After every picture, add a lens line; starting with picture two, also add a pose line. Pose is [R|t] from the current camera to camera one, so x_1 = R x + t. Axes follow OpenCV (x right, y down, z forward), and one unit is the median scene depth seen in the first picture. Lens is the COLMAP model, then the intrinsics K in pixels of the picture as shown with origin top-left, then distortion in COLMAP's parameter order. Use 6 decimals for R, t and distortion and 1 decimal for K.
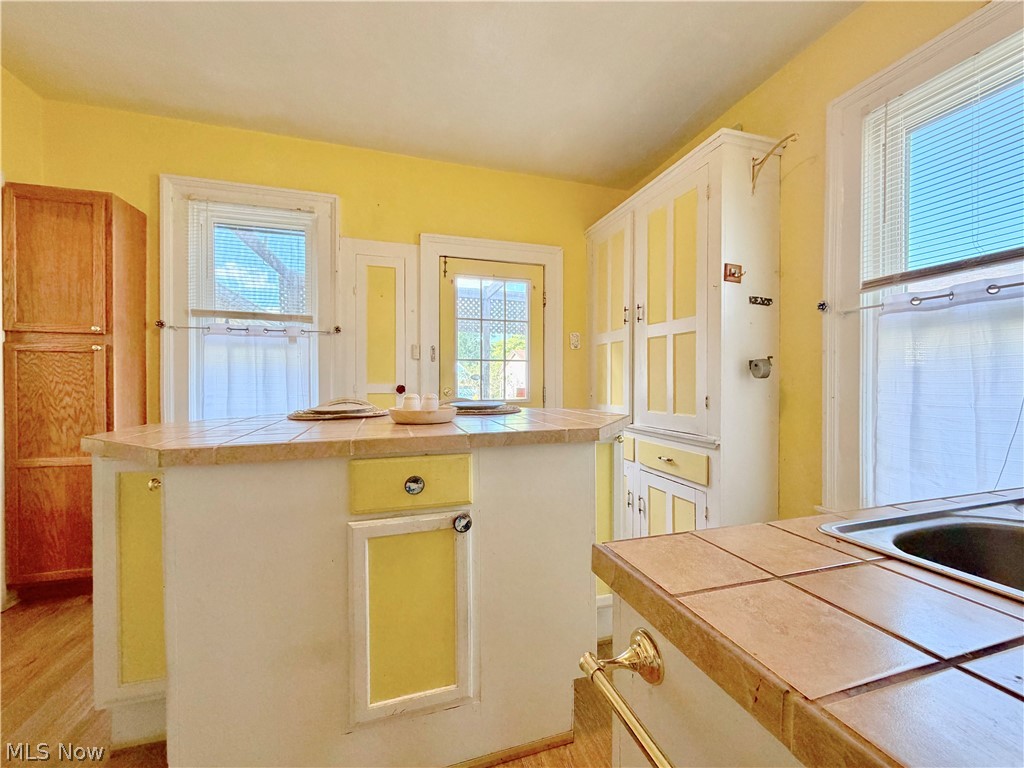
lens RADIAL K [[410.7, 0, 512.0], [0, 410.7, 384.0], [0, 0, 1]] dist [-0.000450, -0.000048]
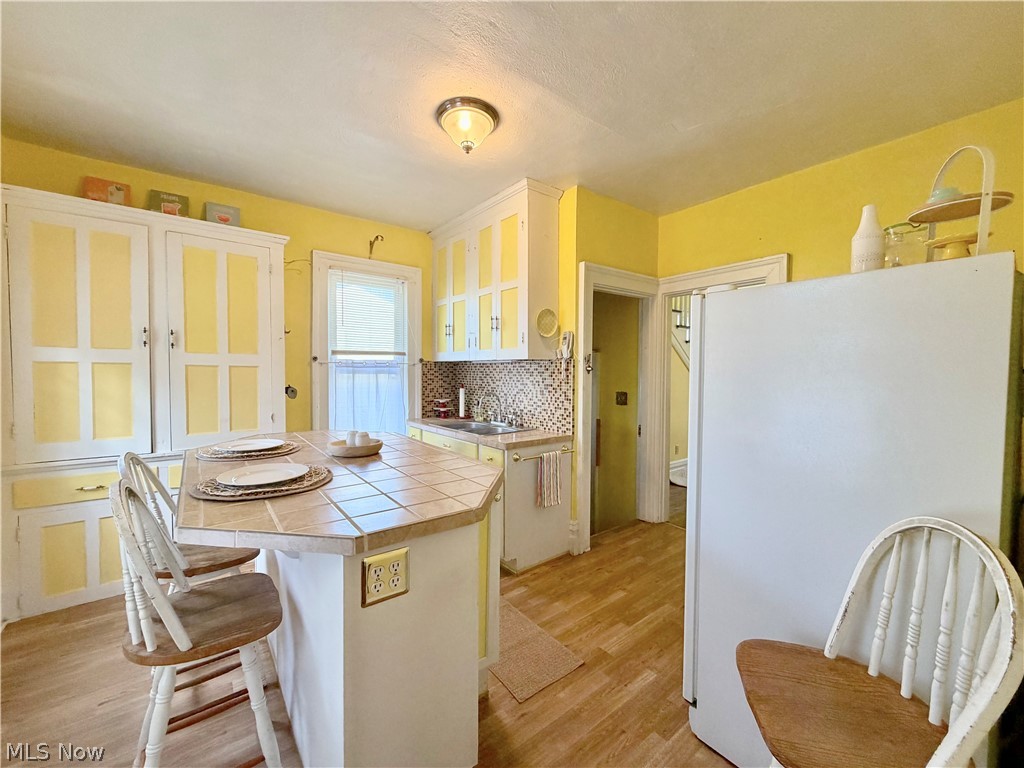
lens RADIAL K [[410.7, 0, 512.0], [0, 410.7, 384.0], [0, 0, 1]] dist [-0.000450, -0.000048]
pose [[-0.345161, -0.032206, 0.937991, -0.919815], [0.000673, 0.999402, 0.034562, -0.101826], [-0.938543, 0.012561, -0.344933, 0.612348]]
